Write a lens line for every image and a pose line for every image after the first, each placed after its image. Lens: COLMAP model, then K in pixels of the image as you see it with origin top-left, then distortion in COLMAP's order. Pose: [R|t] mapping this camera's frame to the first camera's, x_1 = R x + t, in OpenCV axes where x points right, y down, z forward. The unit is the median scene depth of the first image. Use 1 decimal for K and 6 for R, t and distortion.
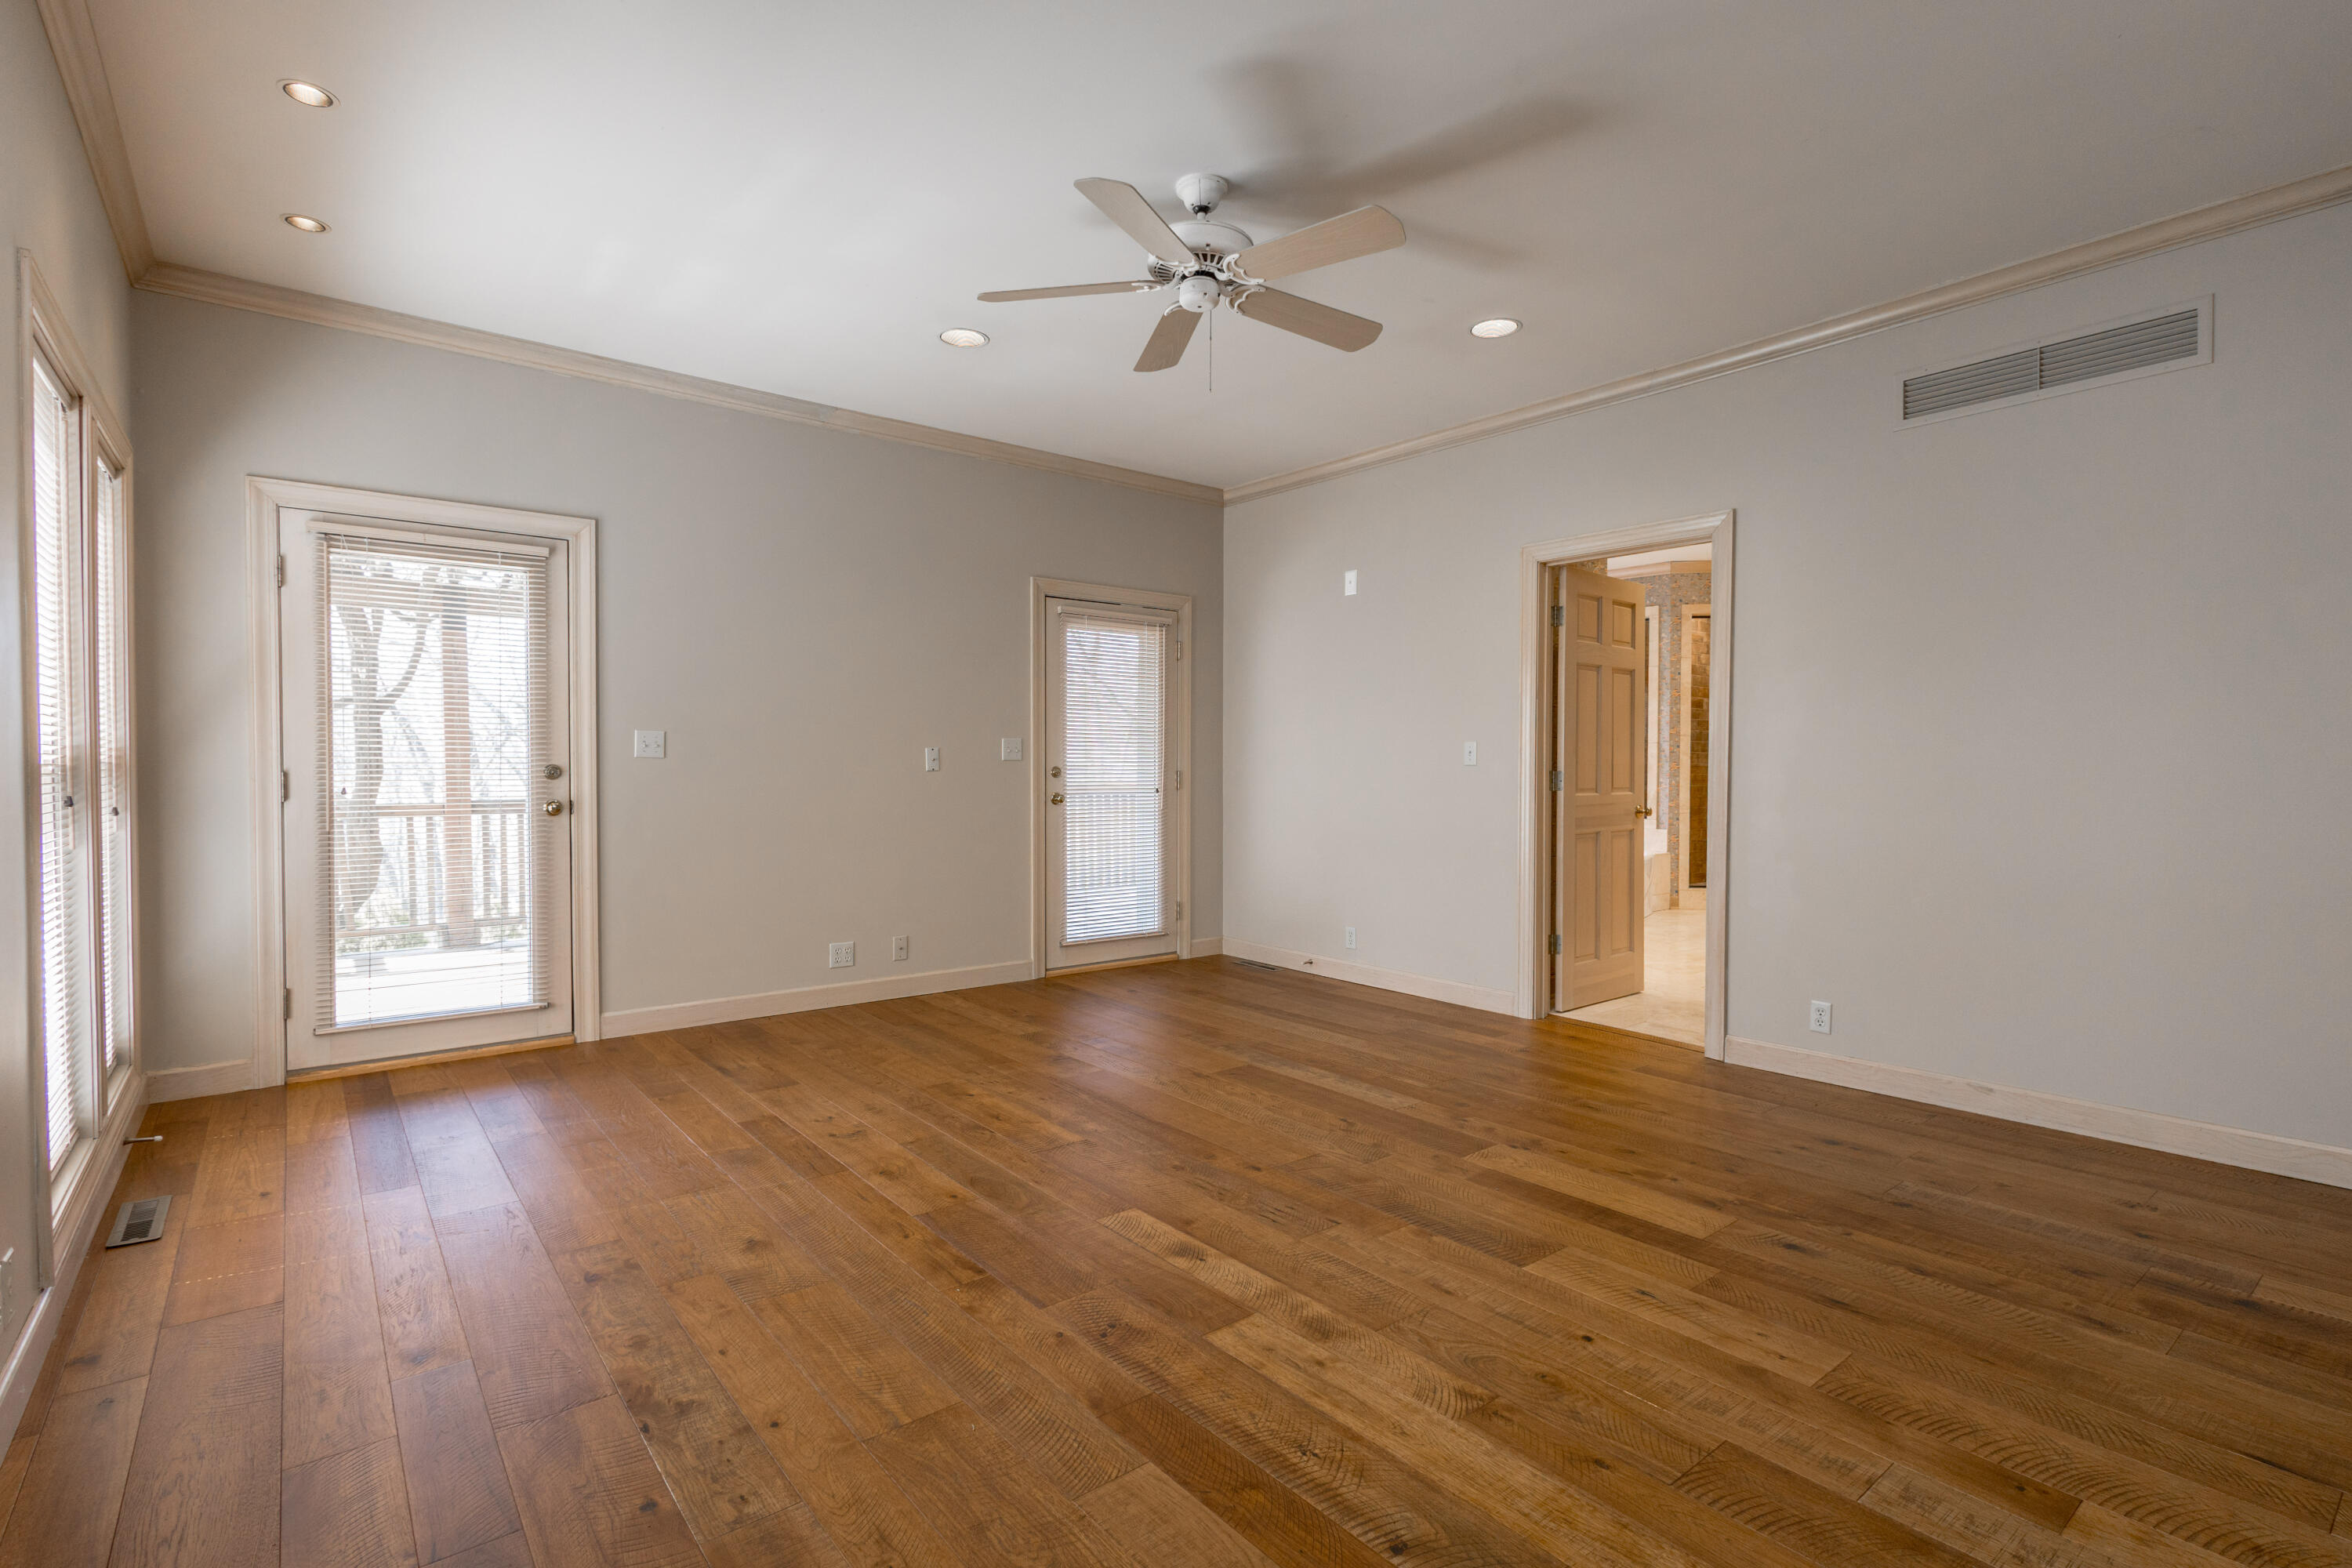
lens RADIAL K [[1106.6, 0, 1176.0], [0, 1106.6, 784.0], [0, 0, 1]] dist [0.003508, 0.000435]
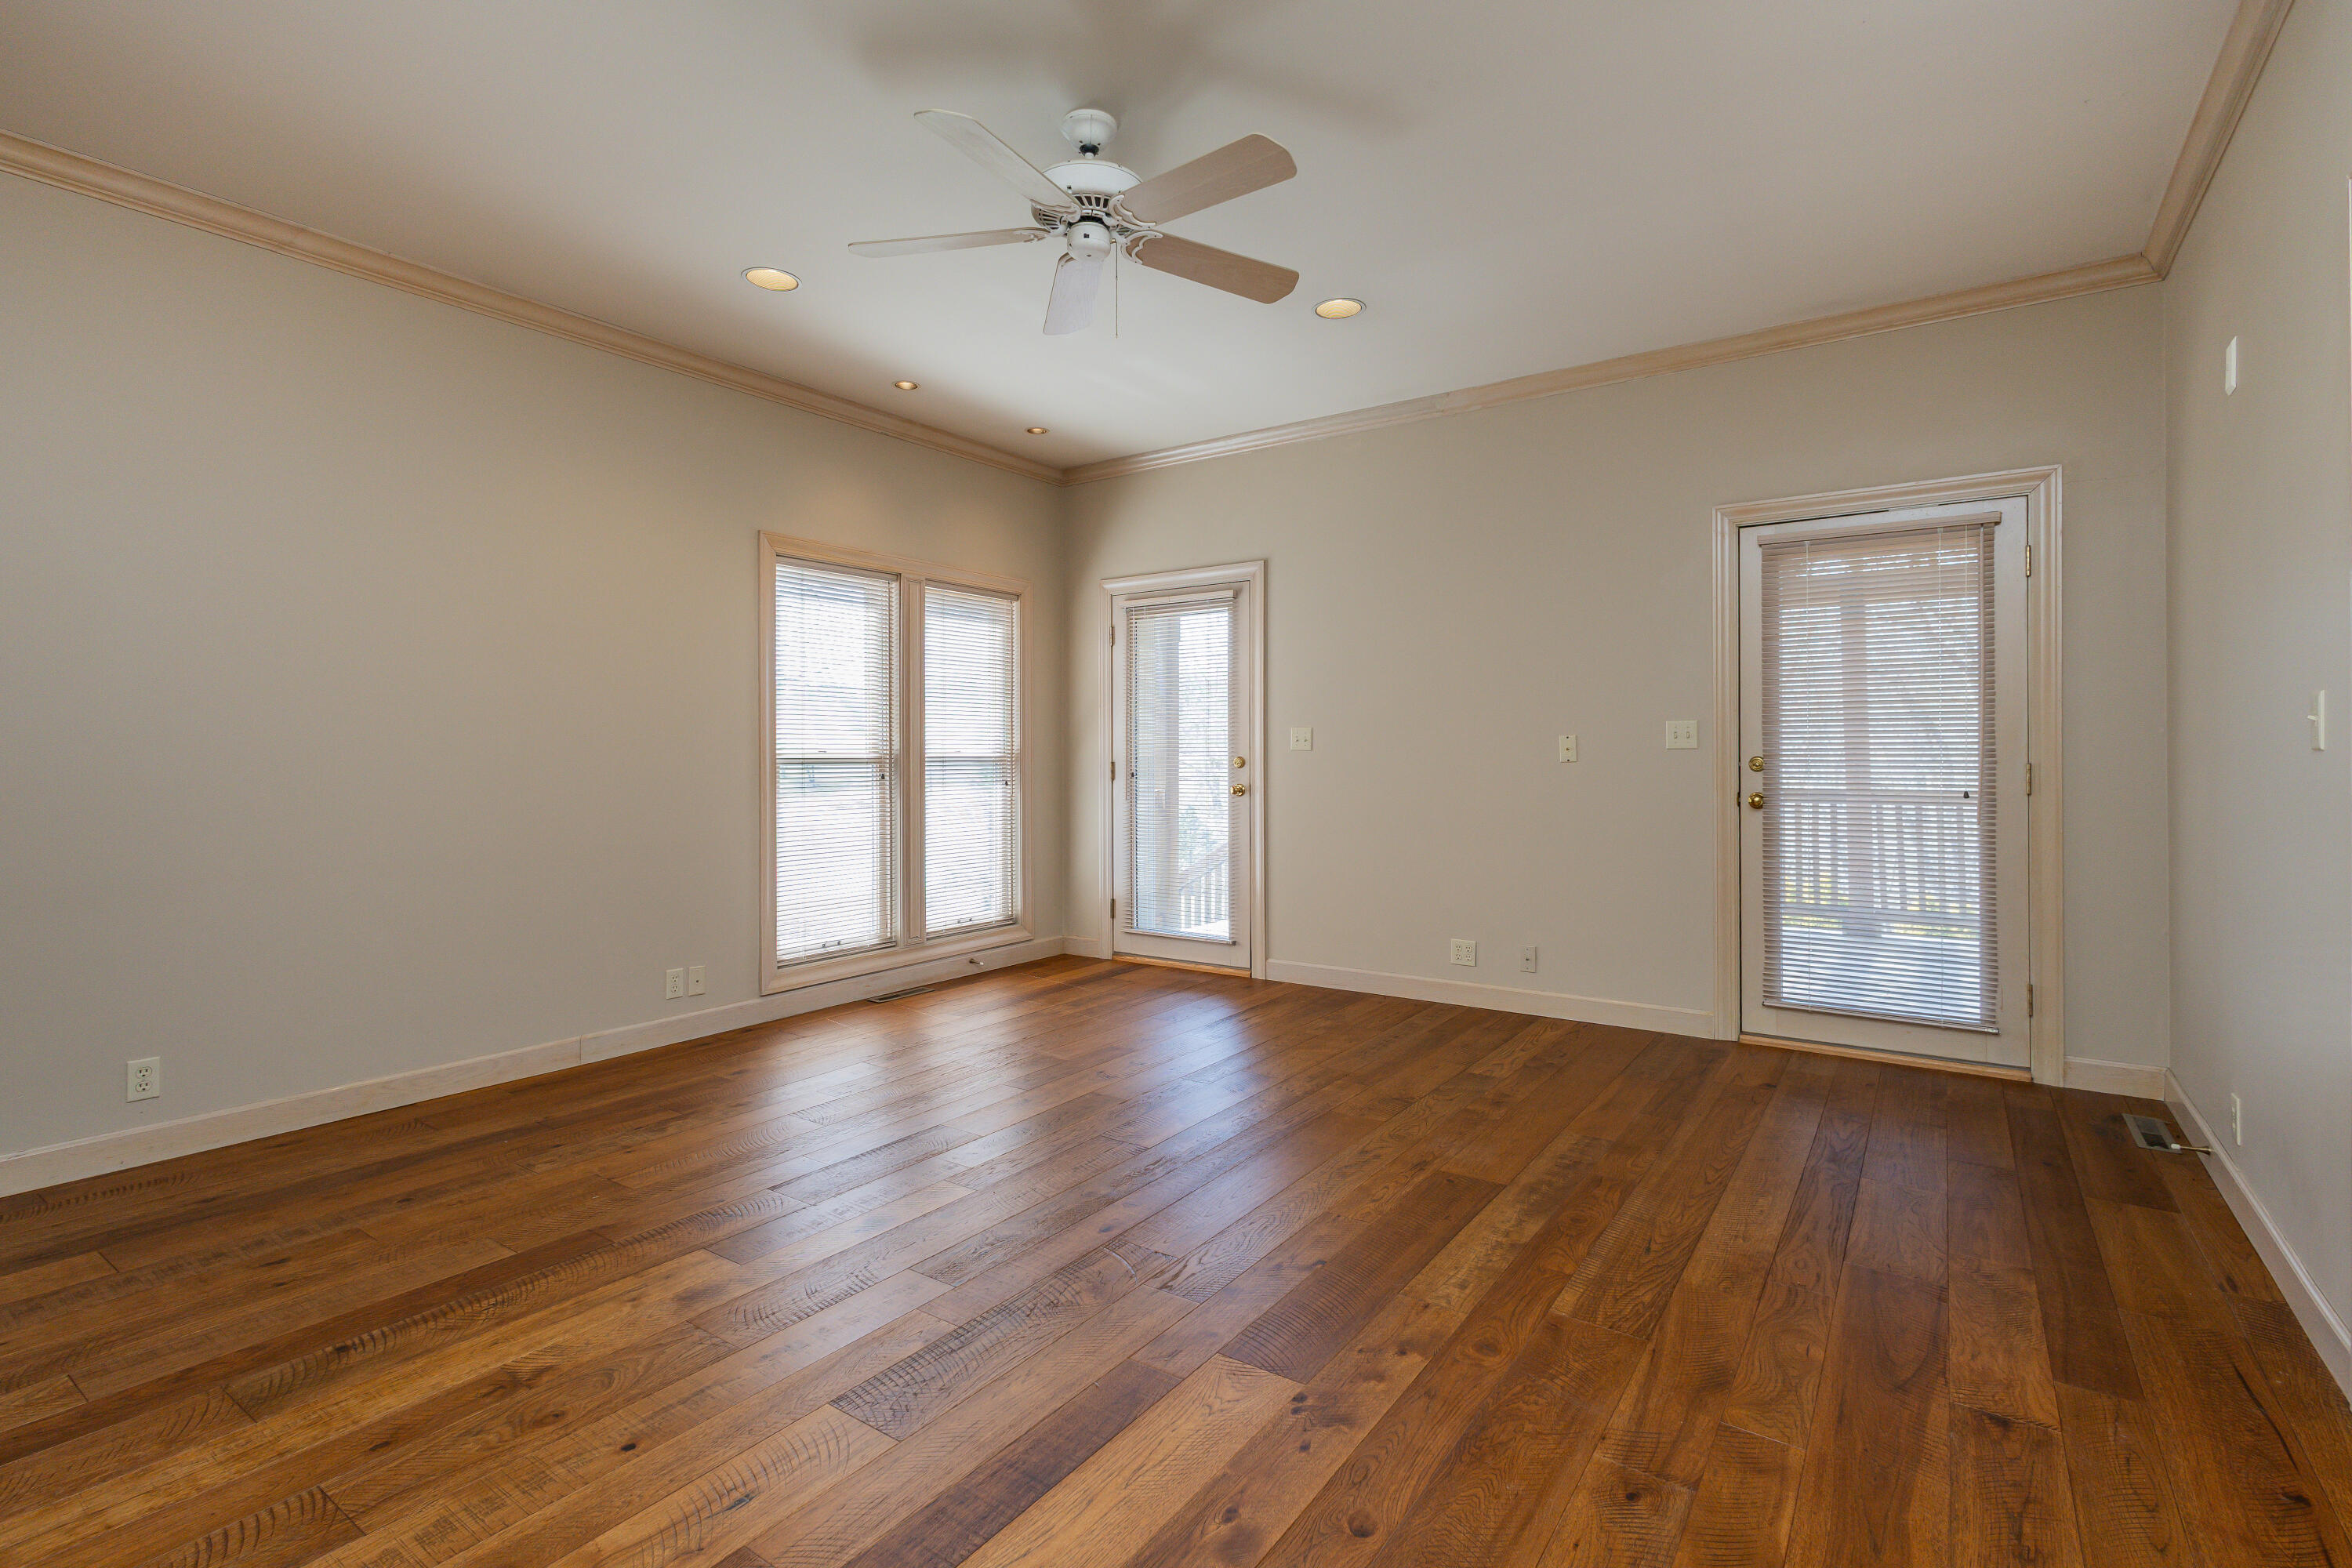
lens RADIAL K [[1093.0, 0, 1179.9], [0, 1093.0, 754.1], [0, 0, 1]] dist [0.008848, -0.001081]
pose [[0.282515, -0.005267, -0.959249, 0.709175], [-0.013108, 0.999870, -0.009350, -0.008726], [0.959173, 0.015215, 0.282409, 0.640649]]
